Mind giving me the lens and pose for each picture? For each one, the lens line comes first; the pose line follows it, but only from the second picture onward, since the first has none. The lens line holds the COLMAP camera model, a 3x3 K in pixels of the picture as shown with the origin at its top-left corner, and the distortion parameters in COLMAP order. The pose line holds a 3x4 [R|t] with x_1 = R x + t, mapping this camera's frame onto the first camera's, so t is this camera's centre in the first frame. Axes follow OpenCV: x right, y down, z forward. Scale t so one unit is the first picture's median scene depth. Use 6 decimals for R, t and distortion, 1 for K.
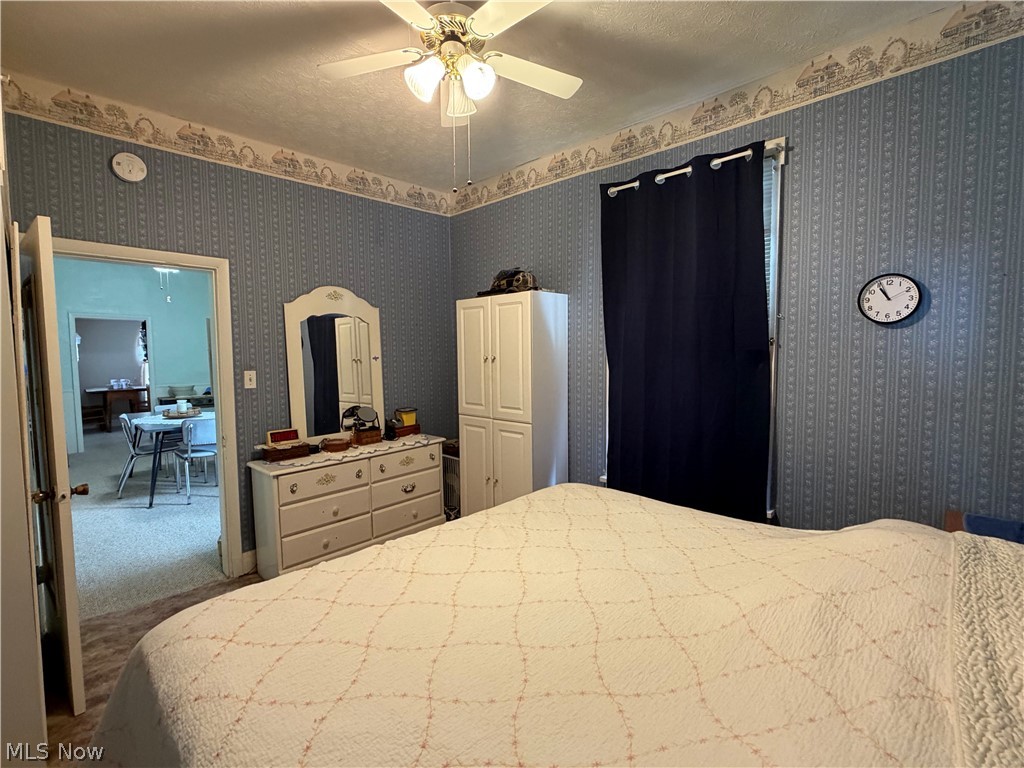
lens RADIAL K [[470.6, 0, 515.9], [0, 470.6, 384.0], [0, 0, 1]] dist [-0.001795, 0.000431]
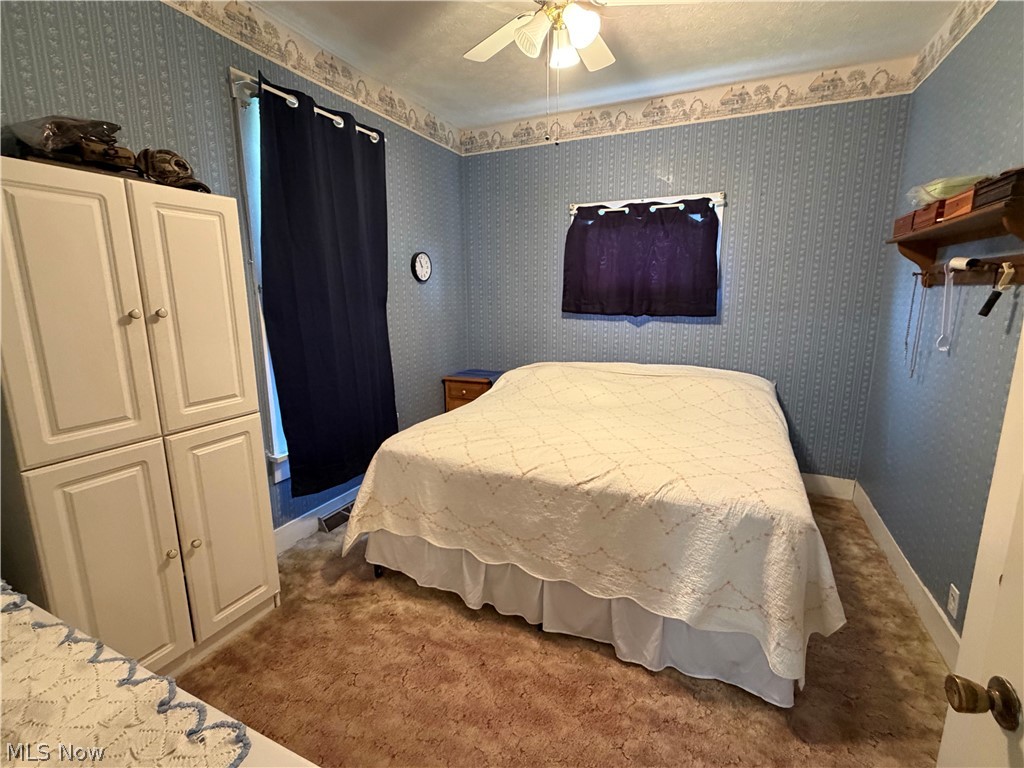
lens RADIAL K [[470.6, 0, 512.7], [0, 470.6, 382.9], [0, 0, 1]] dist [-0.001795, 0.000431]
pose [[-0.328466, -0.162146, 0.930494, -0.687743], [0.080831, 0.976714, 0.198734, -0.054884], [-0.941051, 0.140490, -0.307711, 0.878995]]
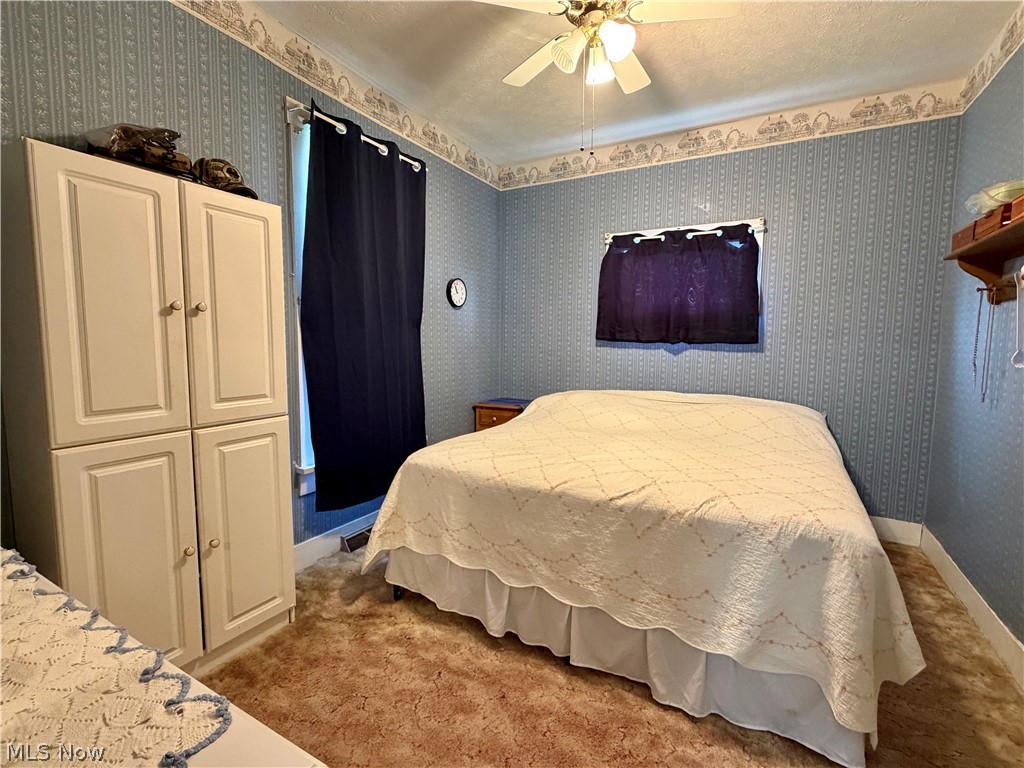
lens RADIAL K [[470.6, 0, 512.3], [0, 470.6, 383.0], [0, 0, 1]] dist [-0.001795, 0.000431]
pose [[-0.256883, -0.075146, 0.963517, -0.675842], [0.067130, 0.993177, 0.095357, 0.000848], [-0.964108, 0.089176, -0.250085, 0.874055]]
